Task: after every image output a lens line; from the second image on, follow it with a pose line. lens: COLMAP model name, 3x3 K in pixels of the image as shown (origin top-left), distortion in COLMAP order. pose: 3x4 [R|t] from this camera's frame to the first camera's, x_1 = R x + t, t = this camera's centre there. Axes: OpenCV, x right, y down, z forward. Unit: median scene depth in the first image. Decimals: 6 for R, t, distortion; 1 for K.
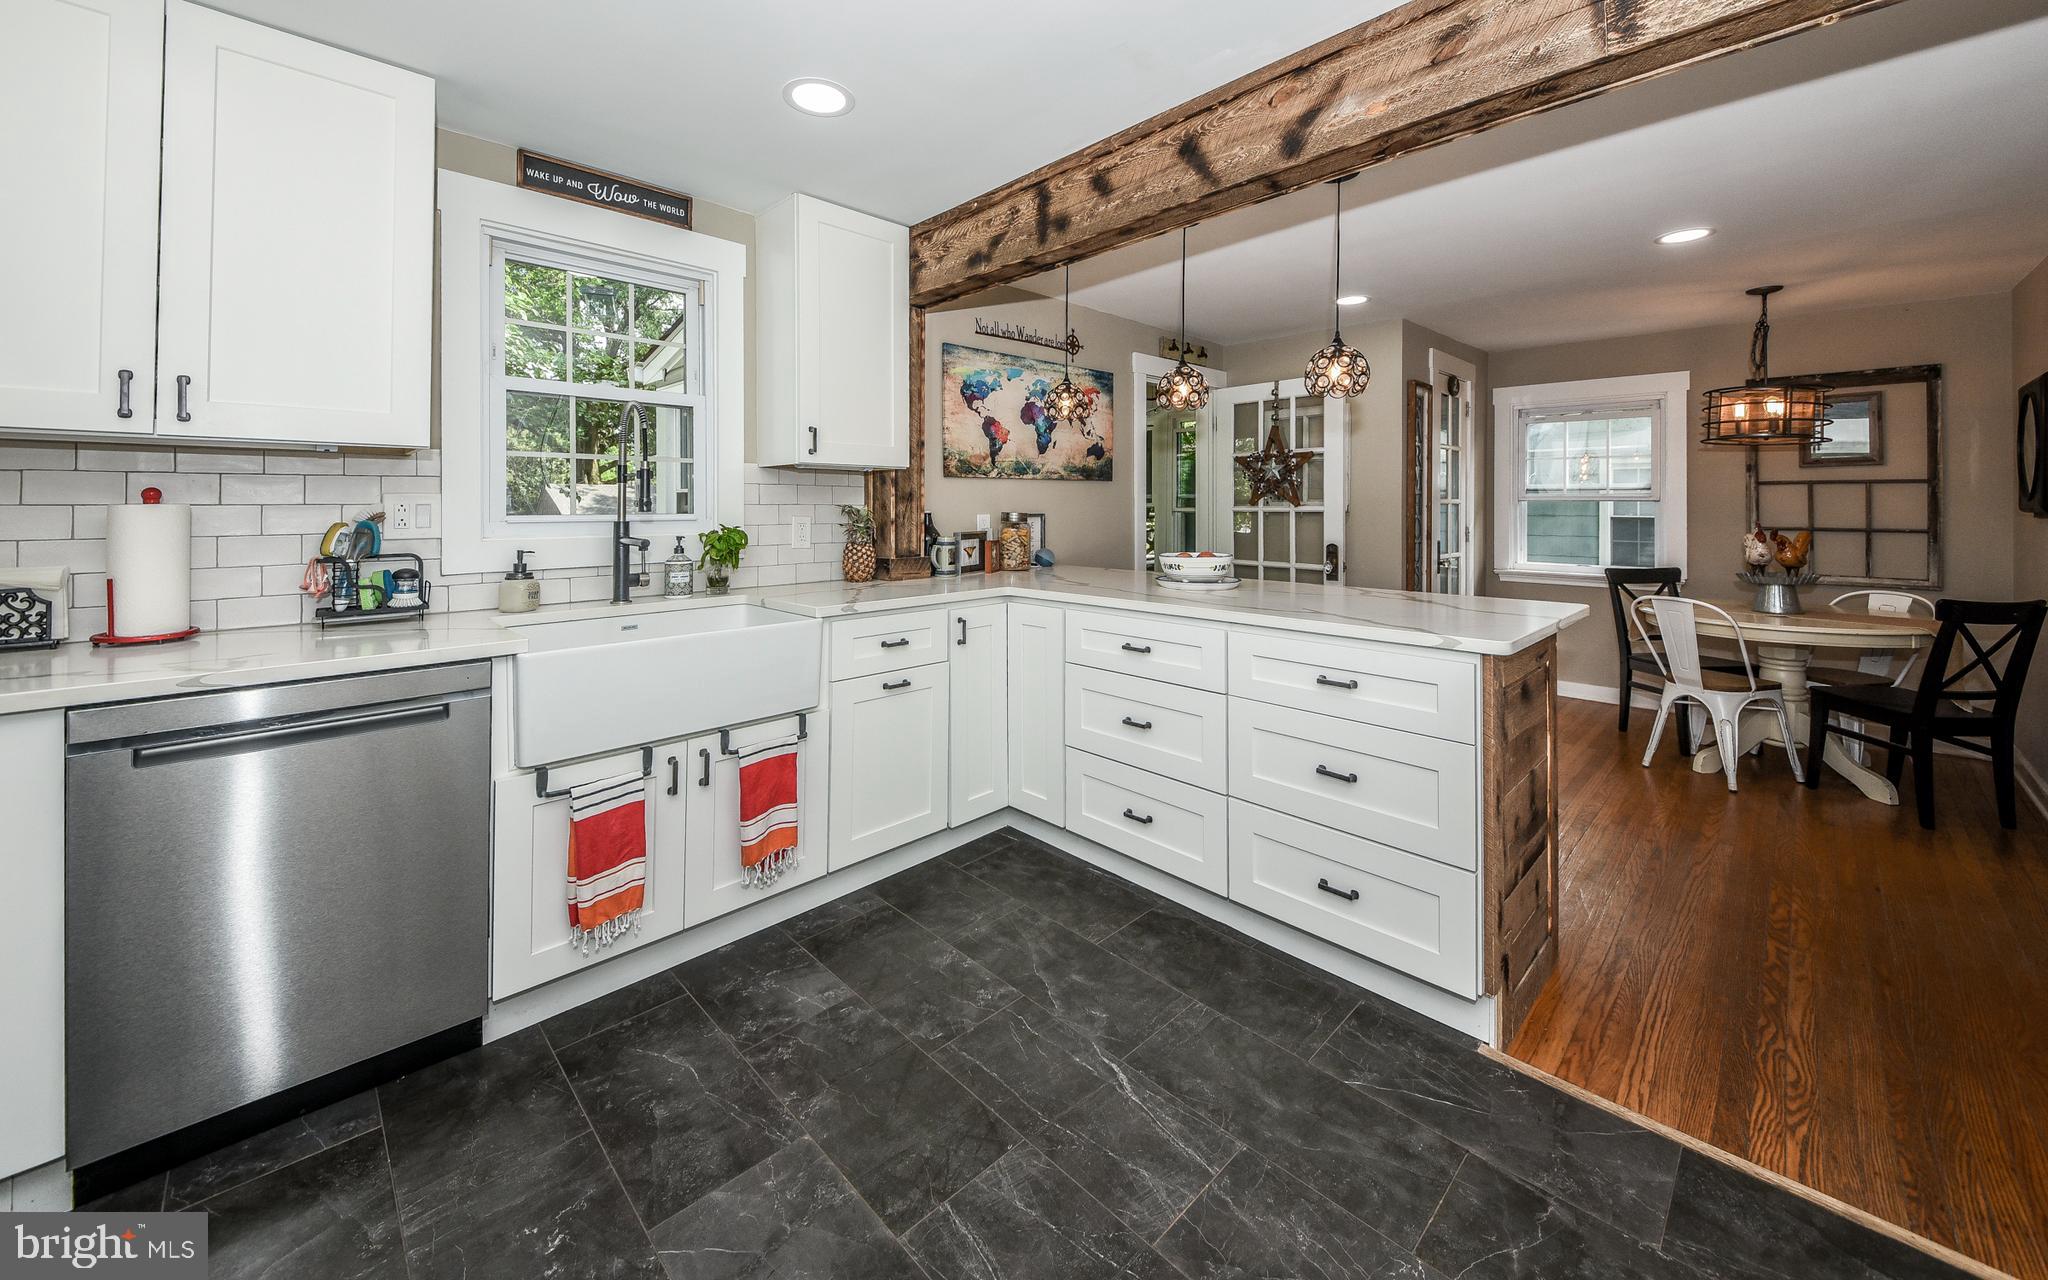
lens RADIAL K [[768.3, 0, 1021.0], [0, 768.3, 501.2], [0, 0, 1]] dist [0.063582, -0.029230]
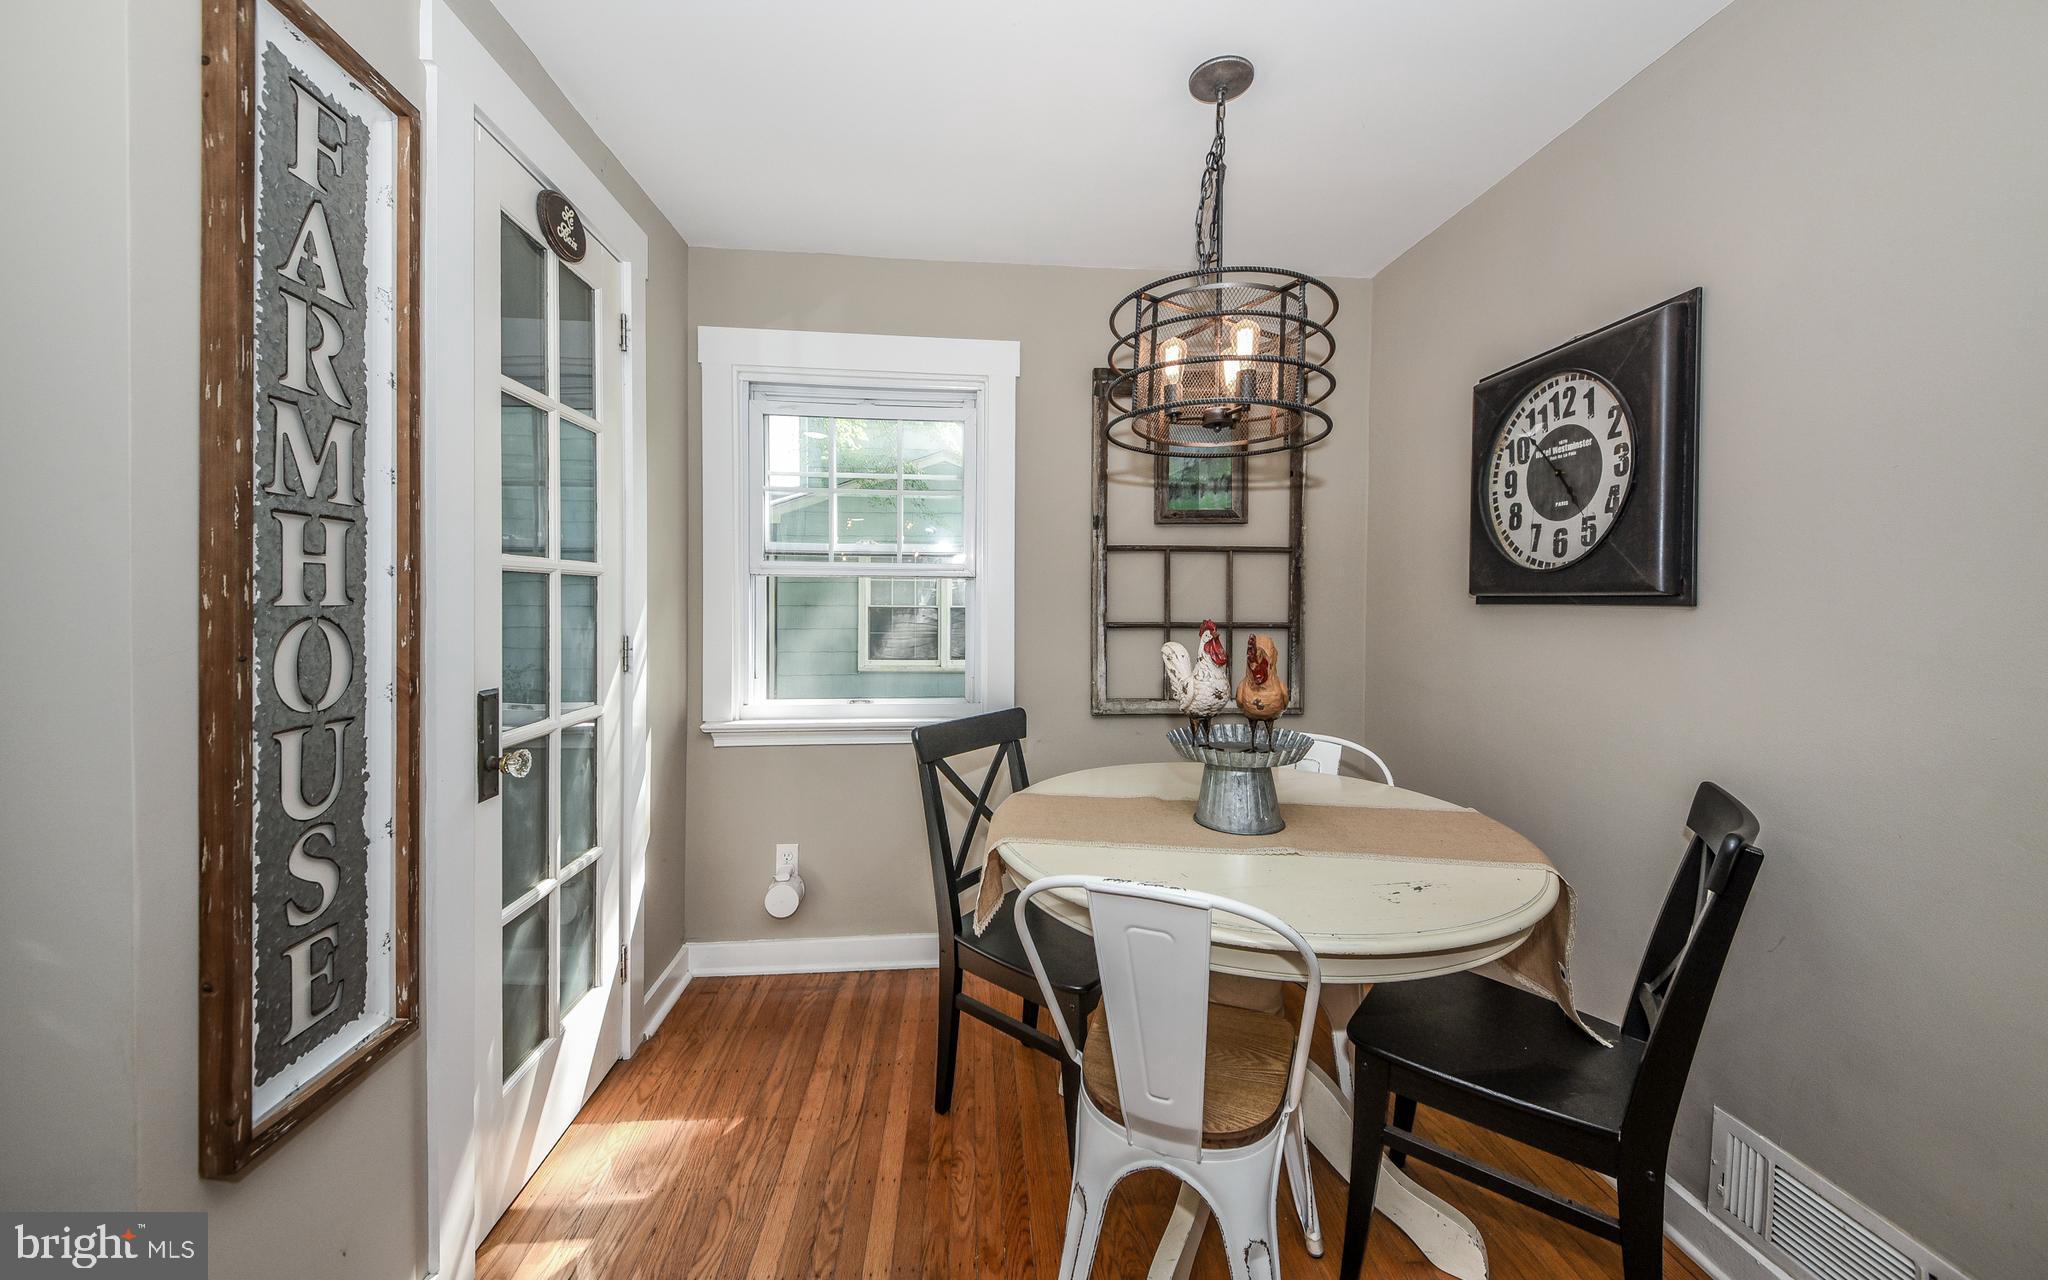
lens RADIAL K [[738.8, 0, 1022.7], [0, 738.8, 607.1], [0, 0, 1]] dist [0.014980, -0.011265]
pose [[0.640614, -0.006670, 0.767834, 0.713693], [-0.011999, 0.999753, 0.018696, 0.016702], [-0.767769, -0.021190, 0.640376, 1.063341]]
